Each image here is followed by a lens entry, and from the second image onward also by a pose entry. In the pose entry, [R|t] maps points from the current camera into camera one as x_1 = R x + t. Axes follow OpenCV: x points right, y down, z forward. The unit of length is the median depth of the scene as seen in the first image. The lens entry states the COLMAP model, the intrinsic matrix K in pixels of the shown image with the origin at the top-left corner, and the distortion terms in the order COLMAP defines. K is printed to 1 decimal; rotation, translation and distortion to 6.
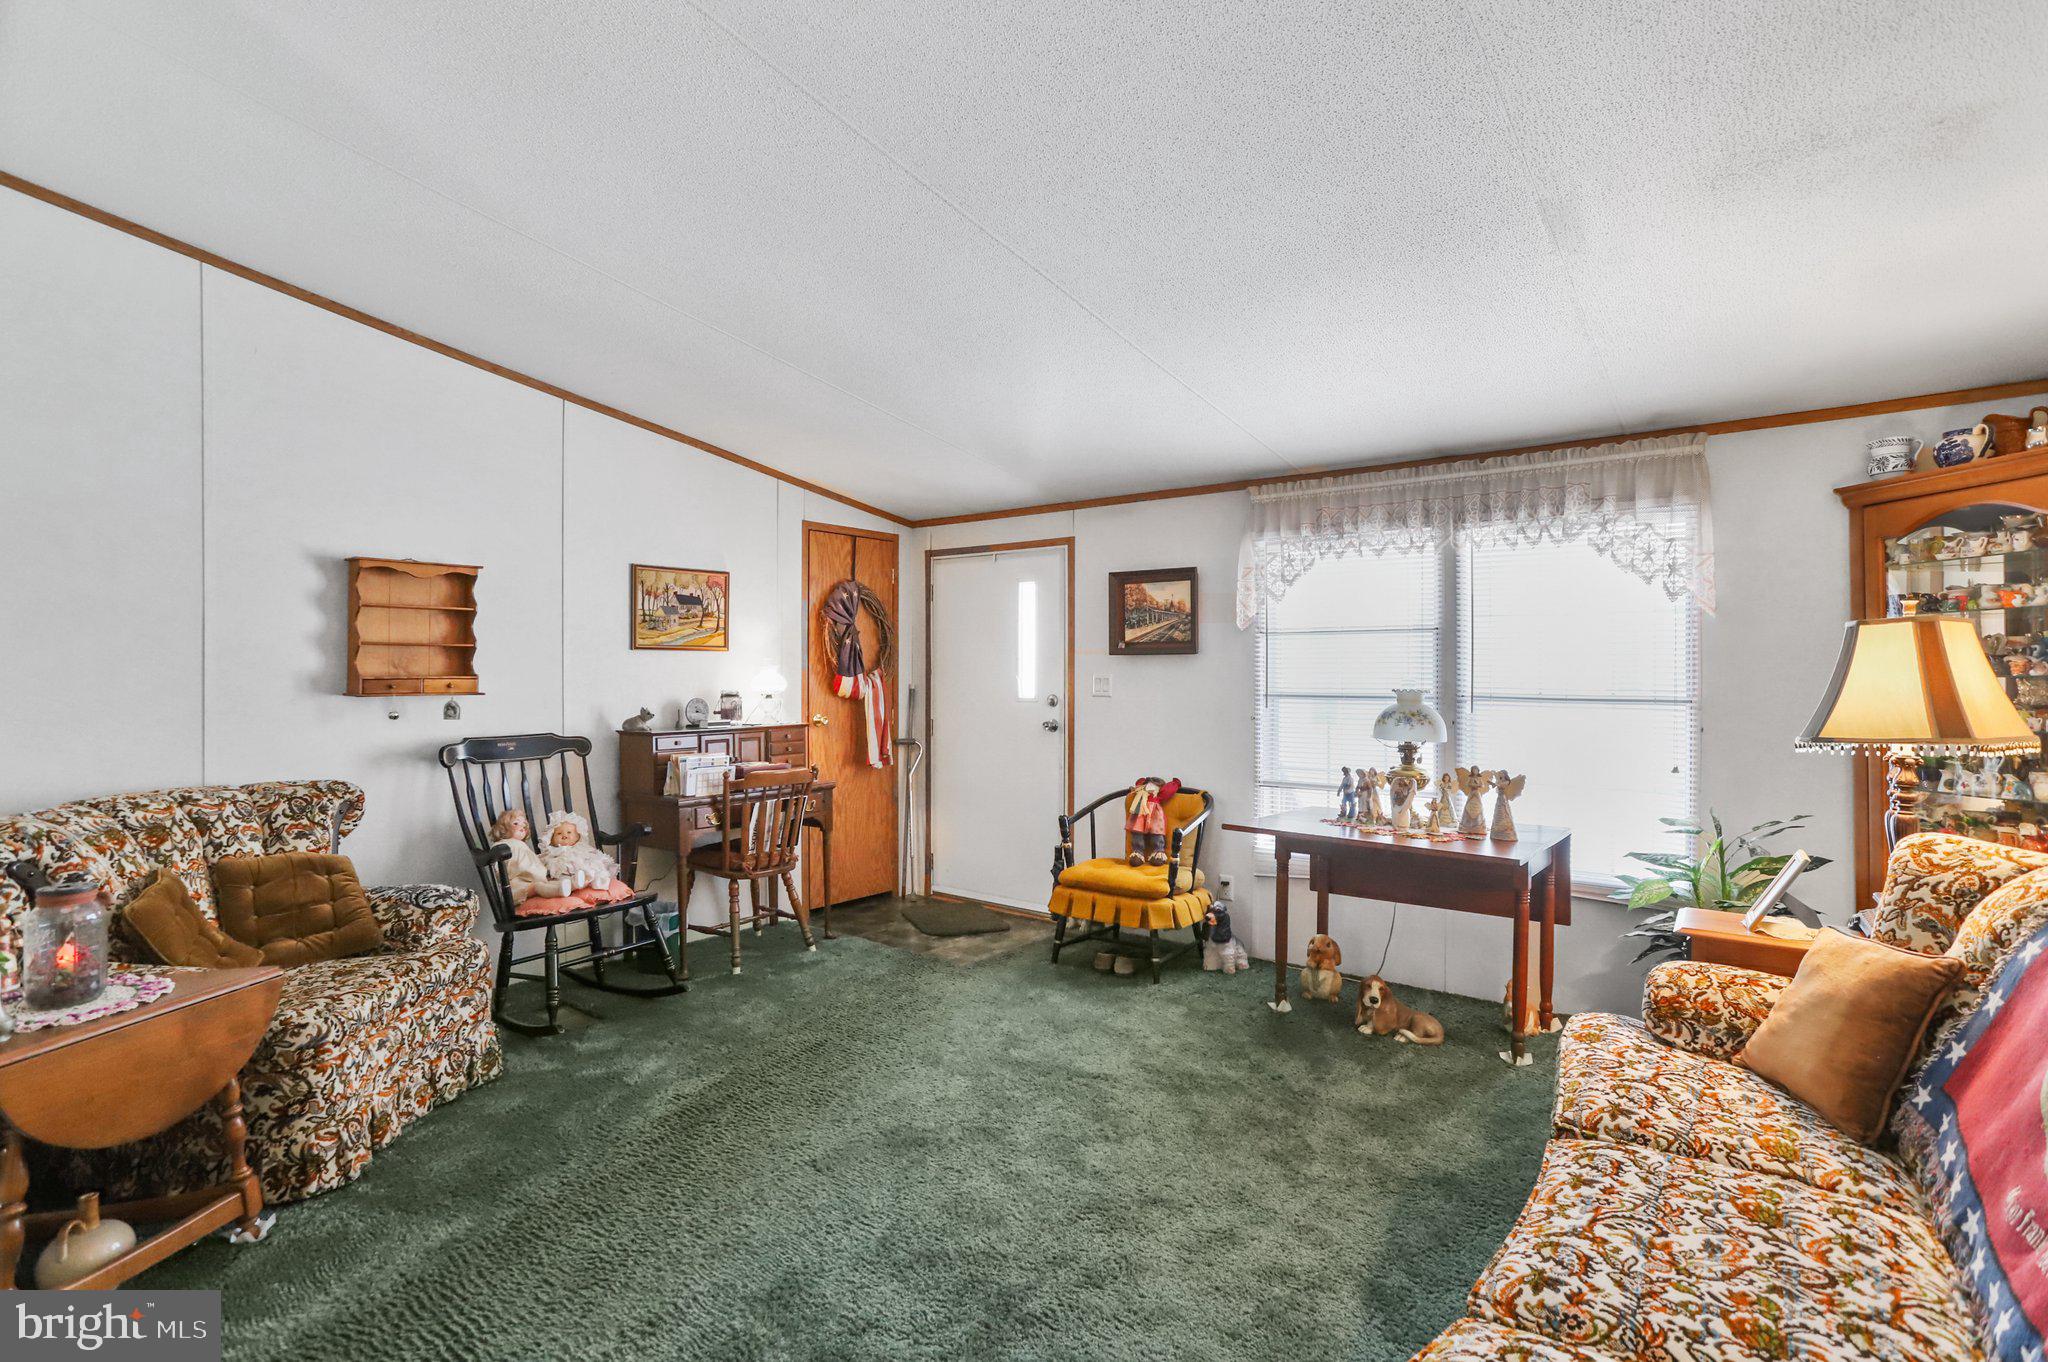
lens RADIAL K [[1006.9, 0, 1019.6], [0, 1006.9, 675.6], [0, 0, 1]] dist [-0.044092, 0.020239]
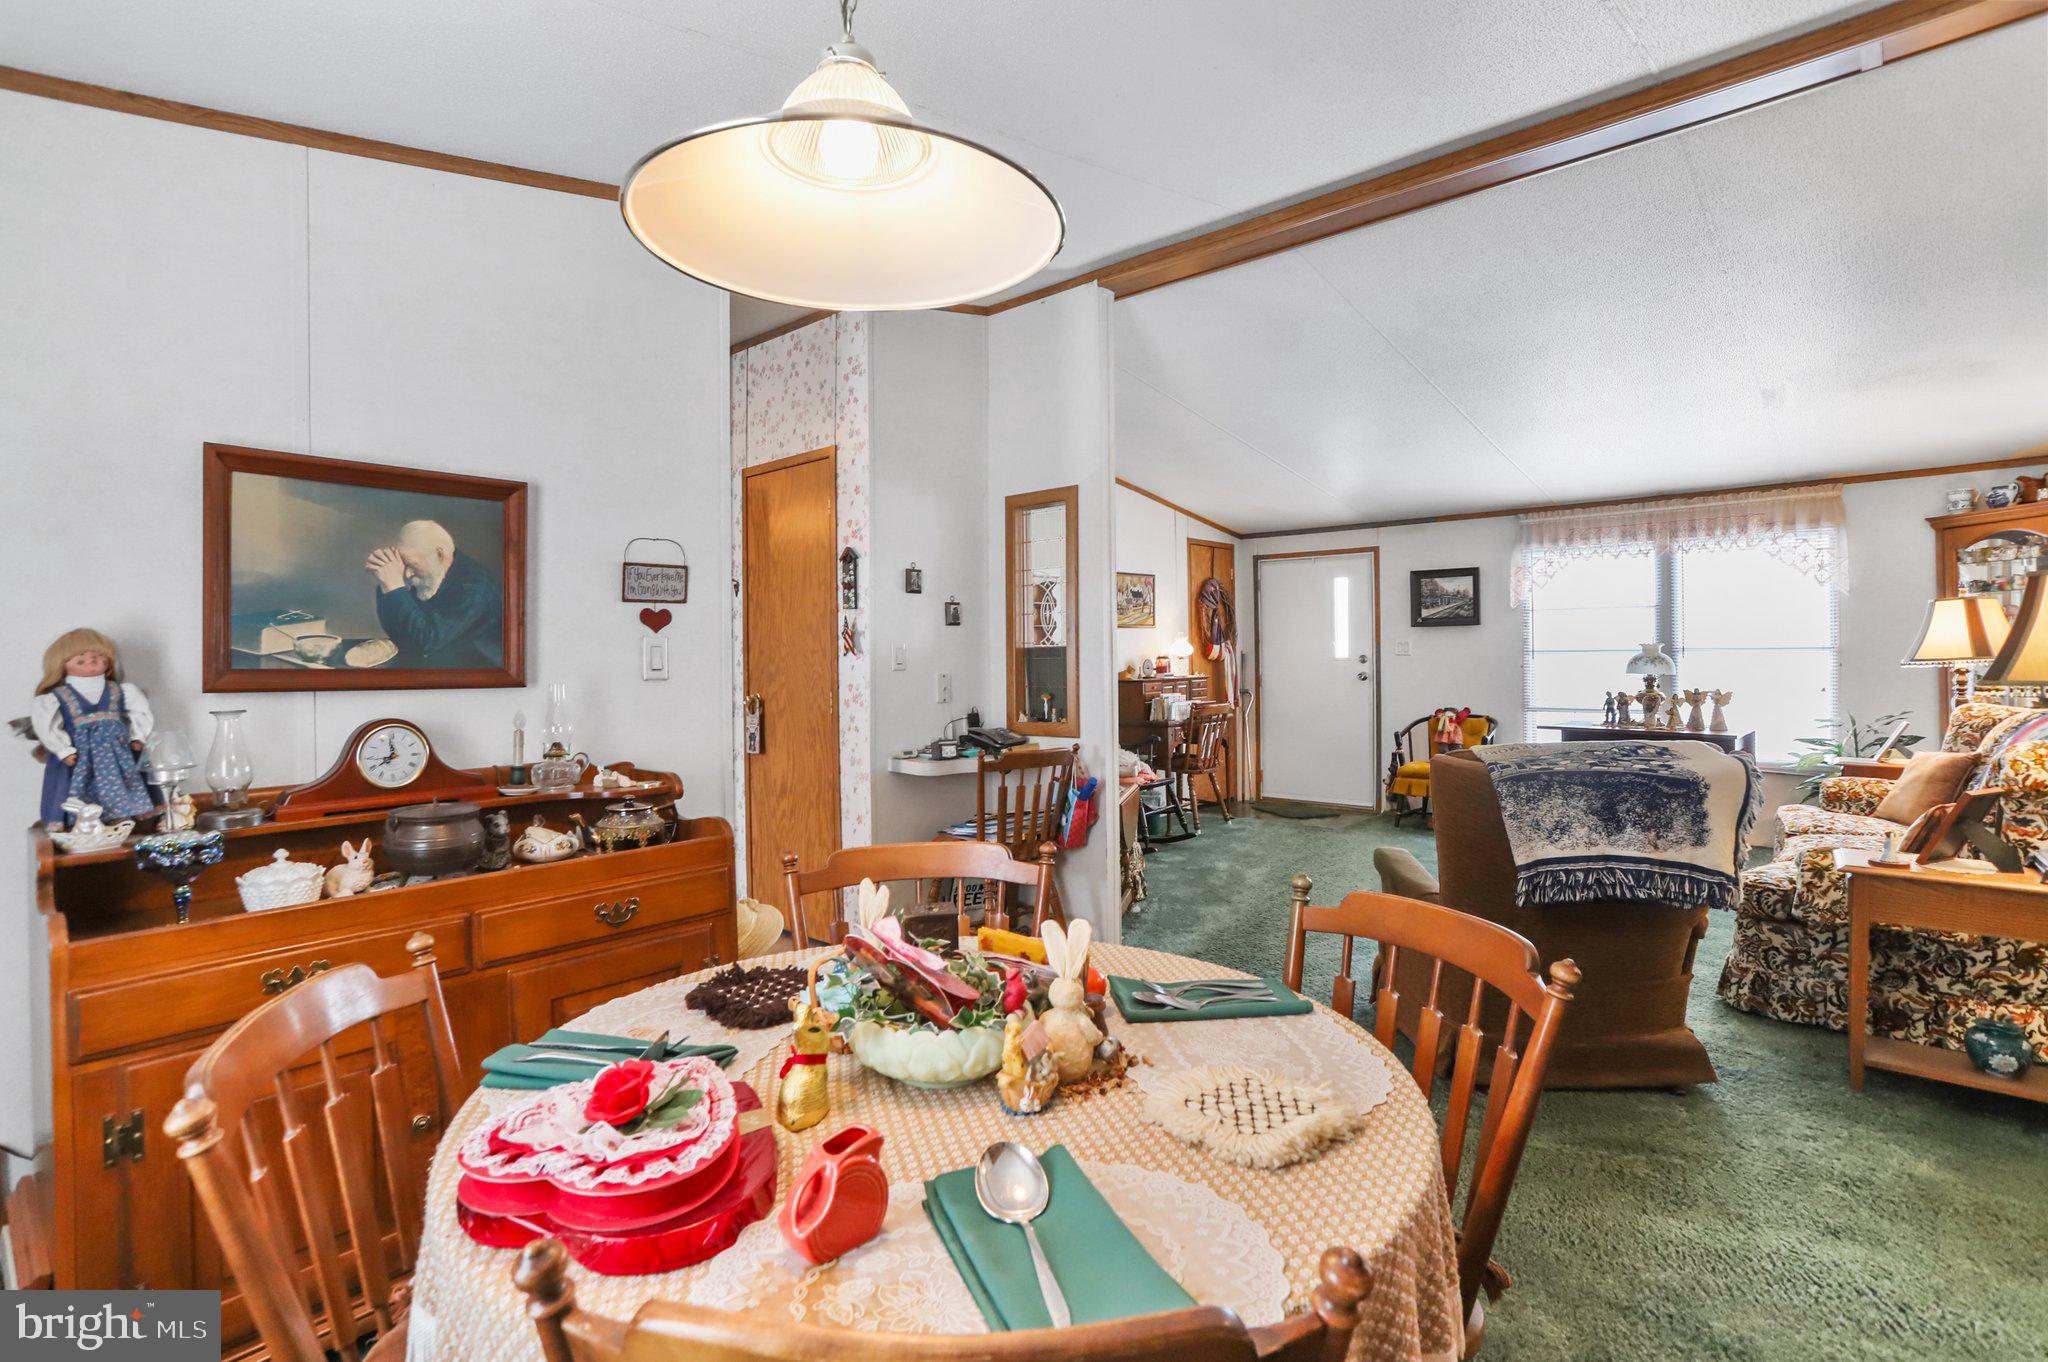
lens RADIAL K [[1006.9, 0, 1009.5], [0, 1006.9, 666.0], [0, 0, 1]] dist [-0.044092, 0.020239]
pose [[0.997261, -0.014306, -0.072561, -0.454639], [0.015039, 0.999841, 0.009556, 0.016478], [0.072412, -0.010621, 0.997318, -0.585187]]
